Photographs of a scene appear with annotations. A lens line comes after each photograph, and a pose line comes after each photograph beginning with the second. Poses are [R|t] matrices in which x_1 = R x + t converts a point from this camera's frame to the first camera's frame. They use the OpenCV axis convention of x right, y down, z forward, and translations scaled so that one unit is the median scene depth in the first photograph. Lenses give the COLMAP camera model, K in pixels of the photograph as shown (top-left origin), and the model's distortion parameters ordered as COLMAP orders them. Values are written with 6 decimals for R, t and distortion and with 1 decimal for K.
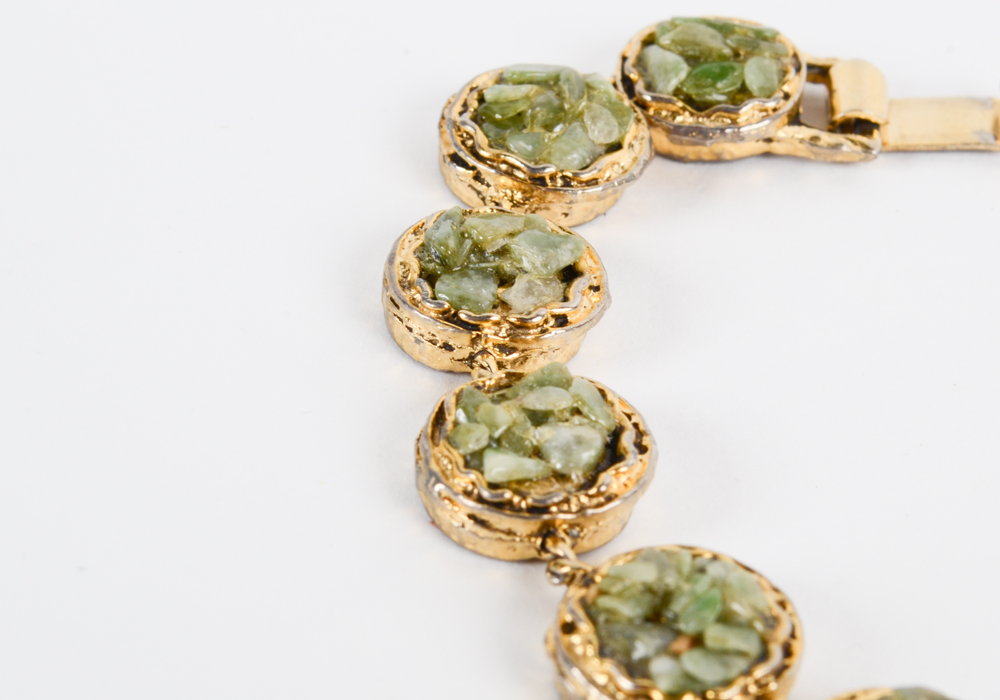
lens RADIAL K [[2424.1, 0, 500.2], [0, 2424.1, 349.4], [0, 0, 1]] dist [-0.106830, 0.000000]
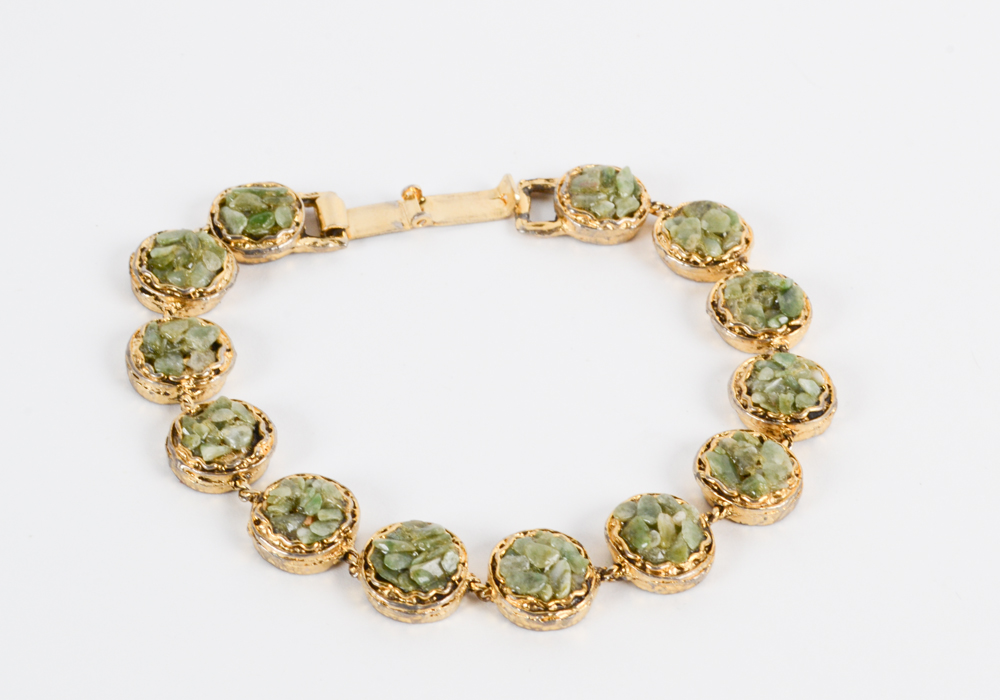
lens RADIAL K [[2424.1, 0, 500.3], [0, 2424.1, 350.2], [0, 0, 1]] dist [-0.106830, 0.000000]
pose [[0.959713, -0.185490, 0.211056, -0.176828], [0.153674, 0.975342, 0.158407, -0.320926], [-0.235235, -0.119591, 0.964553, -1.068713]]
